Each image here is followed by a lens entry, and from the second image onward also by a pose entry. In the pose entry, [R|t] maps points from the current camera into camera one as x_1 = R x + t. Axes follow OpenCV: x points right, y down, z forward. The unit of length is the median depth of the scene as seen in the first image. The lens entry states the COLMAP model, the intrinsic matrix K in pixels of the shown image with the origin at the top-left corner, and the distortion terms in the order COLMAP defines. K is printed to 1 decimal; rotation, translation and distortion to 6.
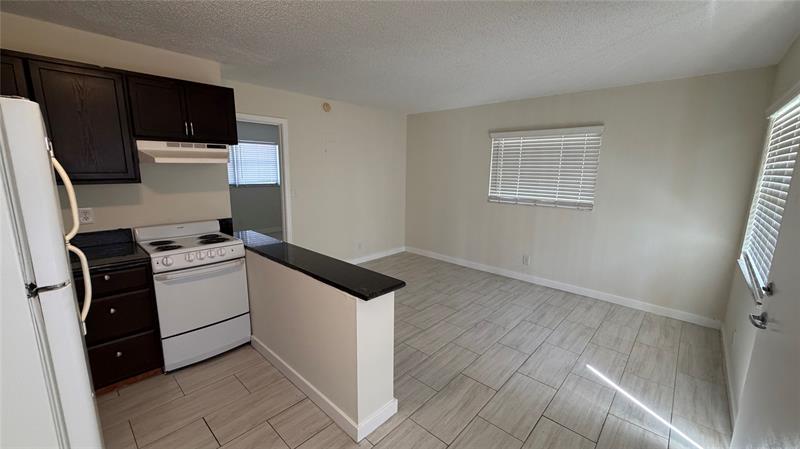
lens RADIAL K [[317.5, 0, 398.1], [0, 317.5, 226.7], [0, 0, 1]] dist [-0.002302, 0.000763]
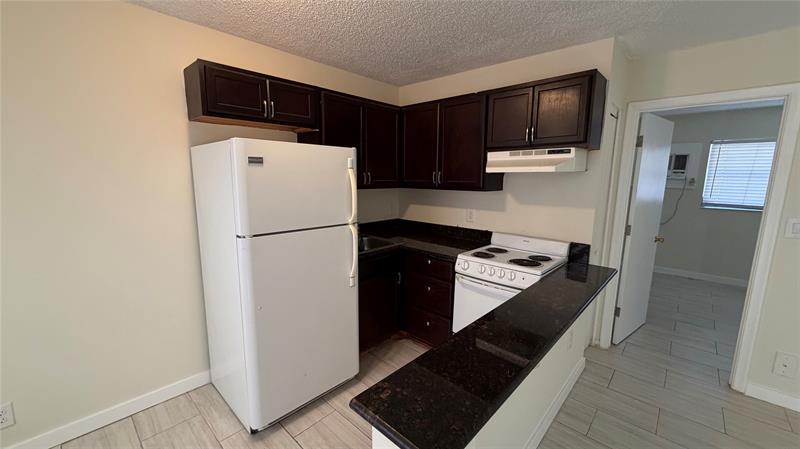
lens RADIAL K [[317.5, 0, 399.1], [0, 317.5, 223.4], [0, 0, 1]] dist [-0.002302, 0.000763]
pose [[0.003508, 0.137373, -0.990513, 0.266356], [-0.192712, 0.972045, 0.134129, -0.112368], [0.981249, 0.190414, 0.029883, 0.655548]]
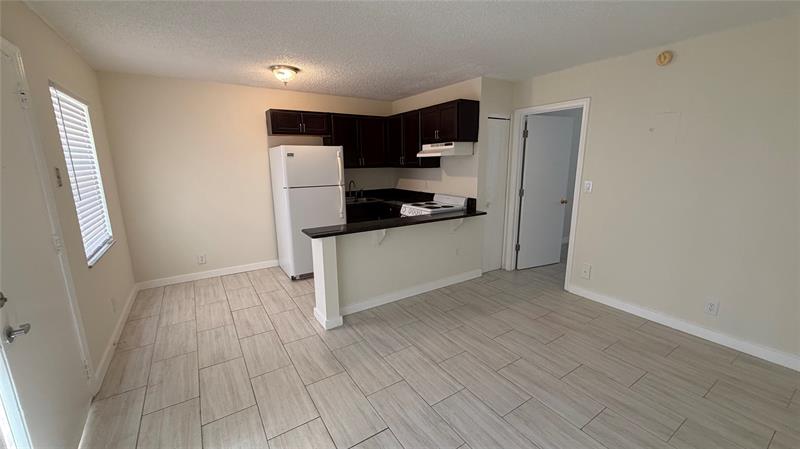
lens RADIAL K [[317.5, 0, 397.6], [0, 317.5, 222.9], [0, 0, 1]] dist [-0.002302, 0.000763]
pose [[-0.245789, 0.177446, -0.952943, 0.980127], [-0.168778, 0.960250, 0.222339, -0.204877], [0.954517, 0.215484, -0.206070, 1.233975]]
